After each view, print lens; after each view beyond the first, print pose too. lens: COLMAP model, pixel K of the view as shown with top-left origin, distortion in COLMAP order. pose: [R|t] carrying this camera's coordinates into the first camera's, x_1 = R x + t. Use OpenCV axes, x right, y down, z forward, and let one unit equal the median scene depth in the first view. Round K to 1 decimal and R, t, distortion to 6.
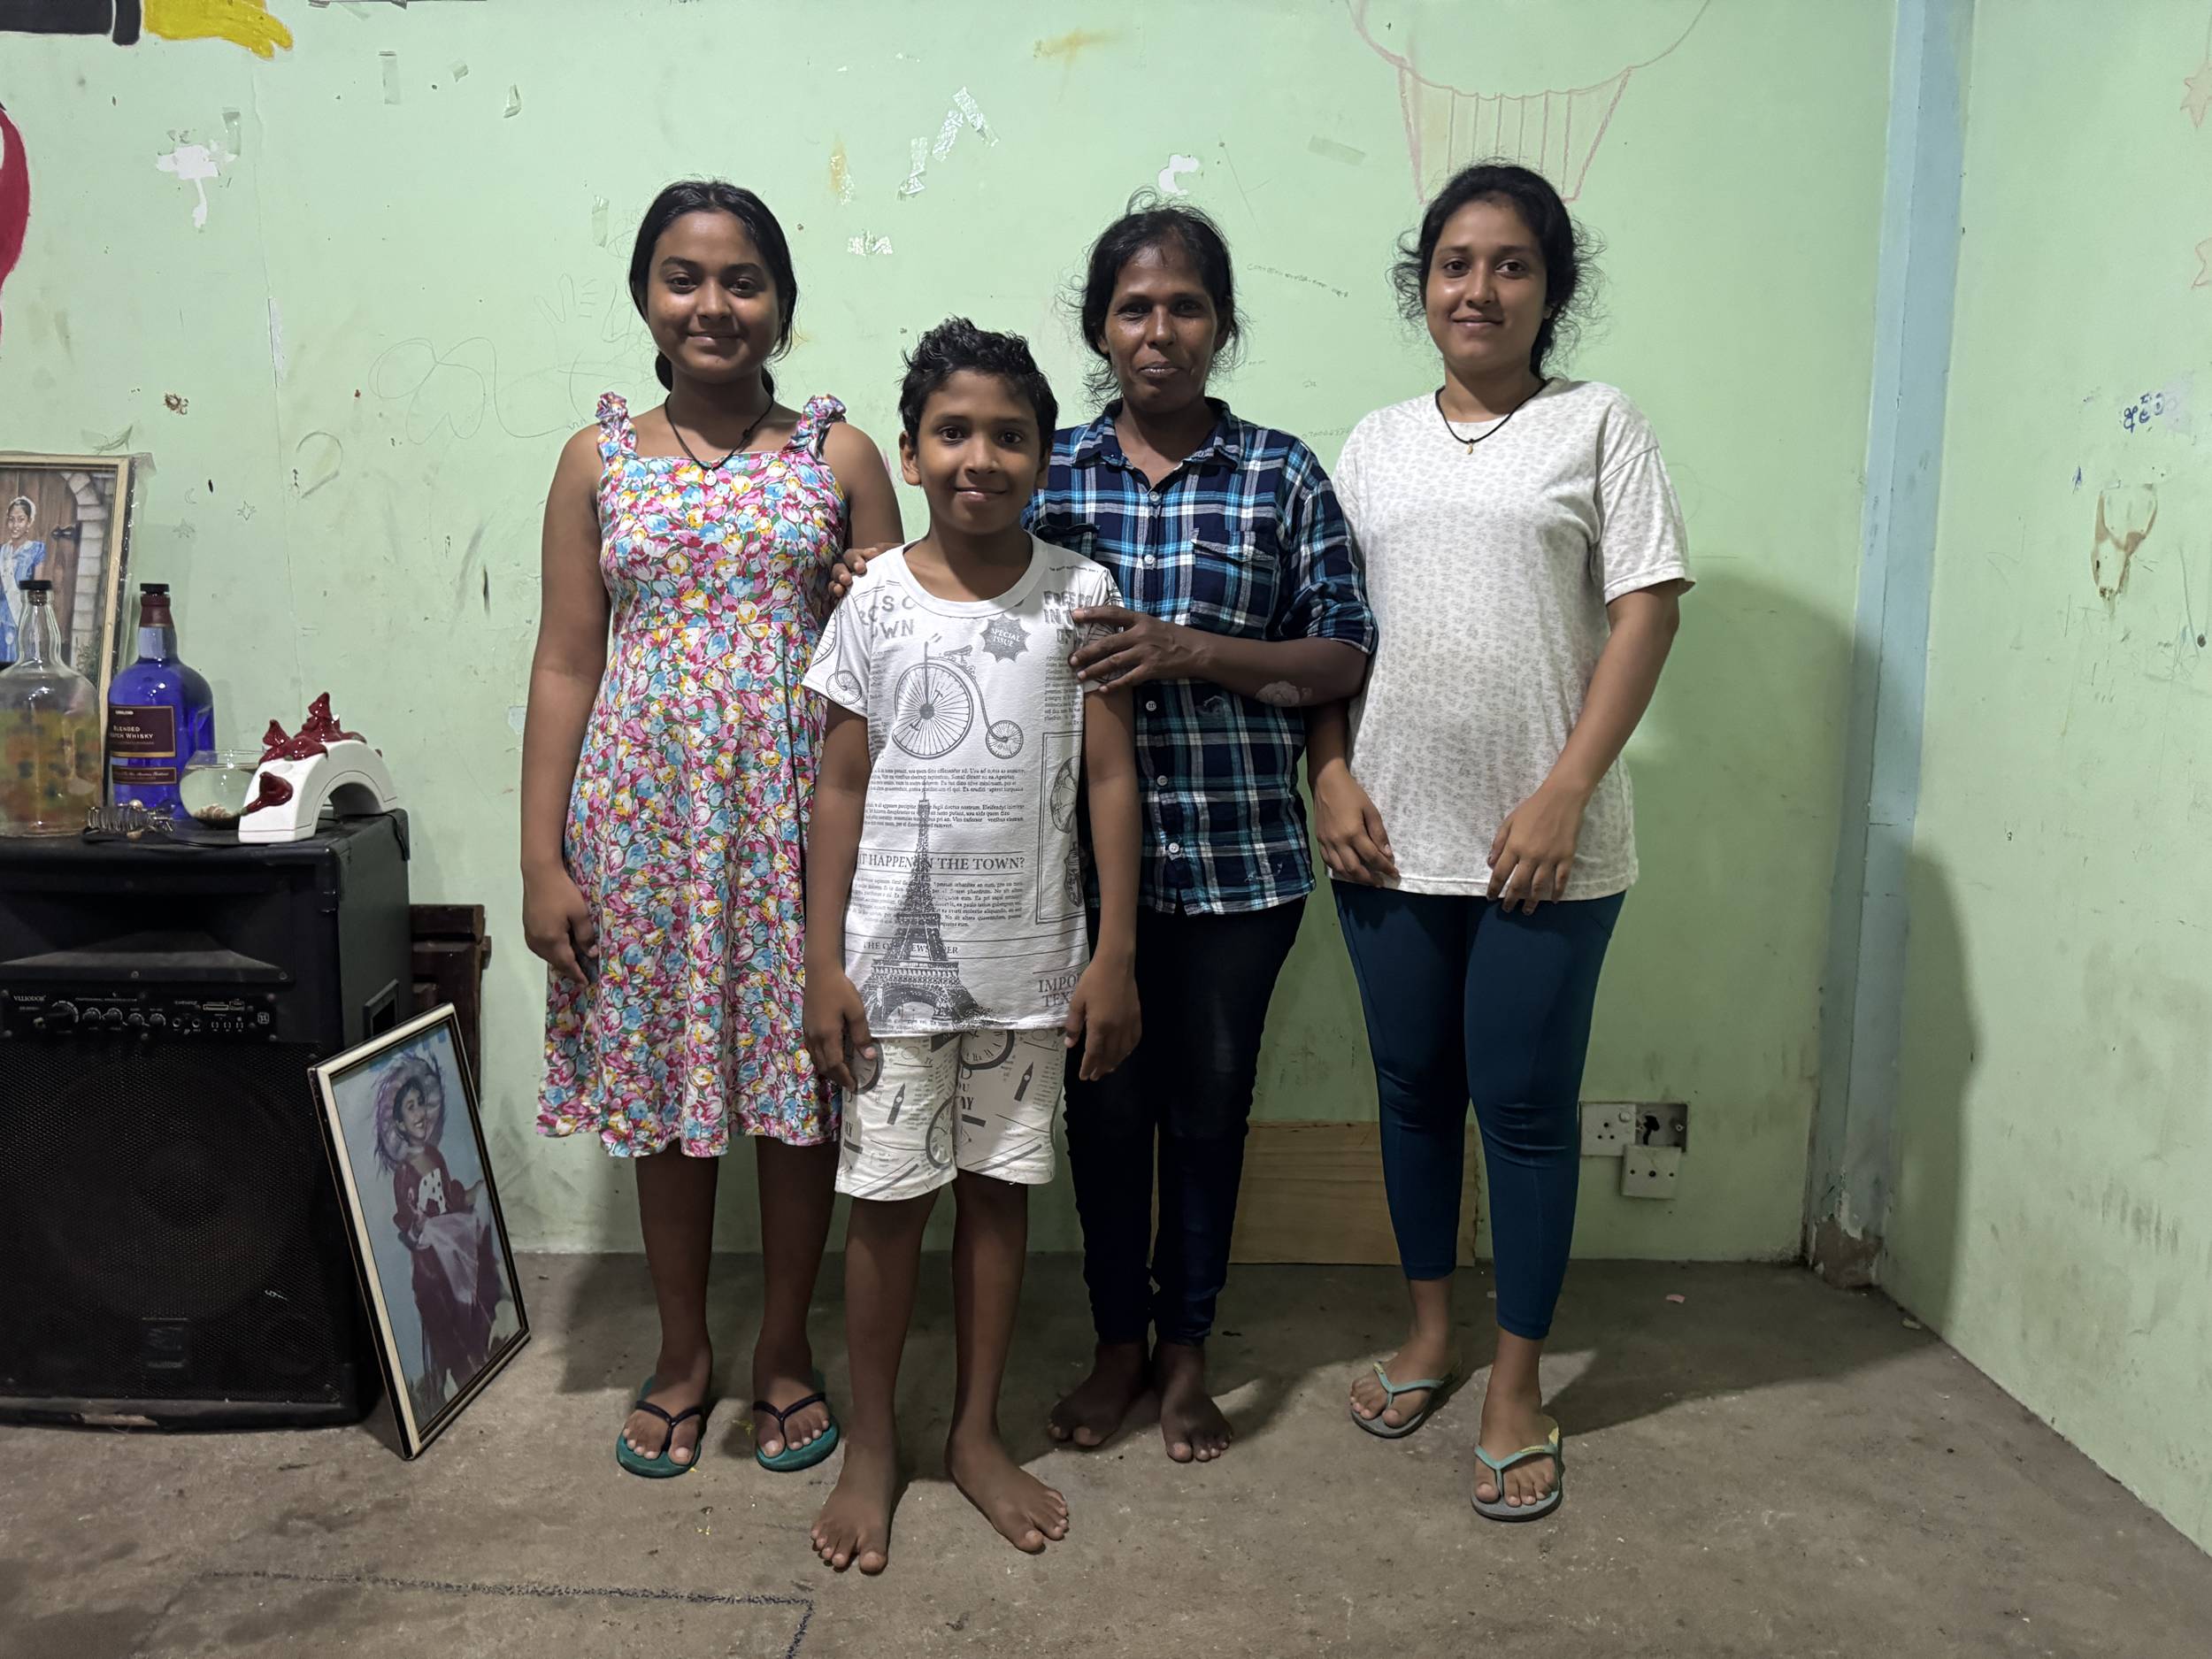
lens RADIAL K [[1559.2, 0, 1098.5], [0, 1559.2, 830.9], [0, 0, 1]] dist [0.021020, -0.026270]
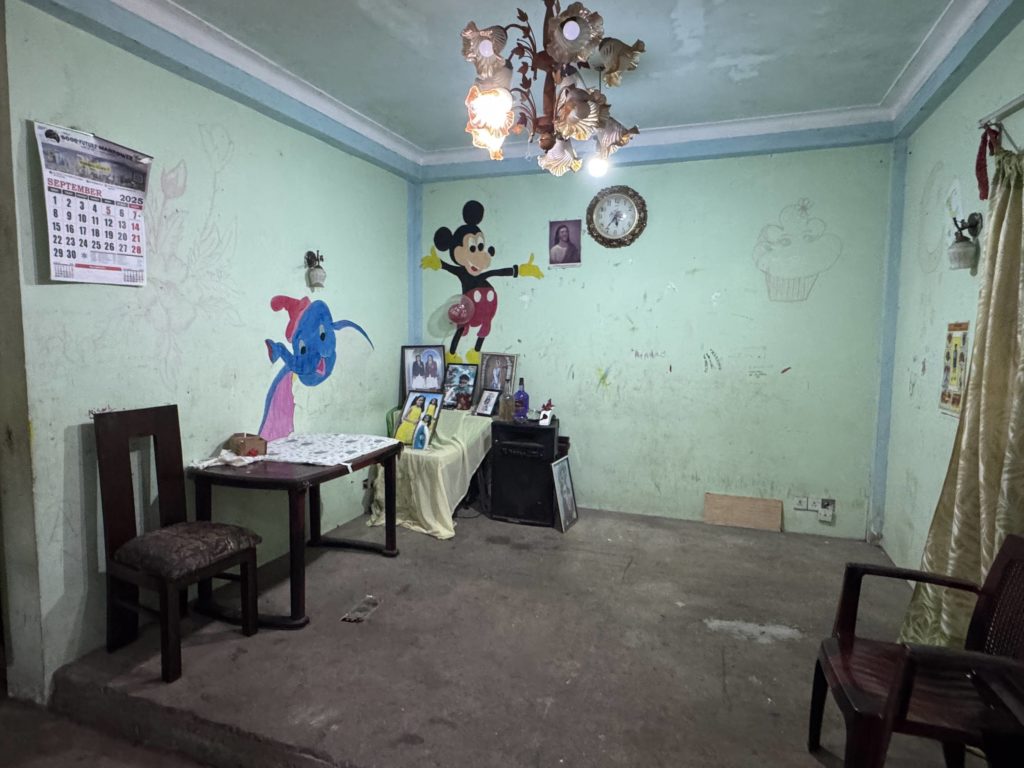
lens RADIAL K [[600.7, 0, 510.0], [0, 600.7, 382.3], [0, 0, 1]] dist [-0.001163, -0.002656]
pose [[0.934133, 0.030879, -0.355586, 0.152302], [-0.044340, 0.998573, -0.029766, -0.081201], [0.354159, 0.043572, 0.934170, -1.165318]]
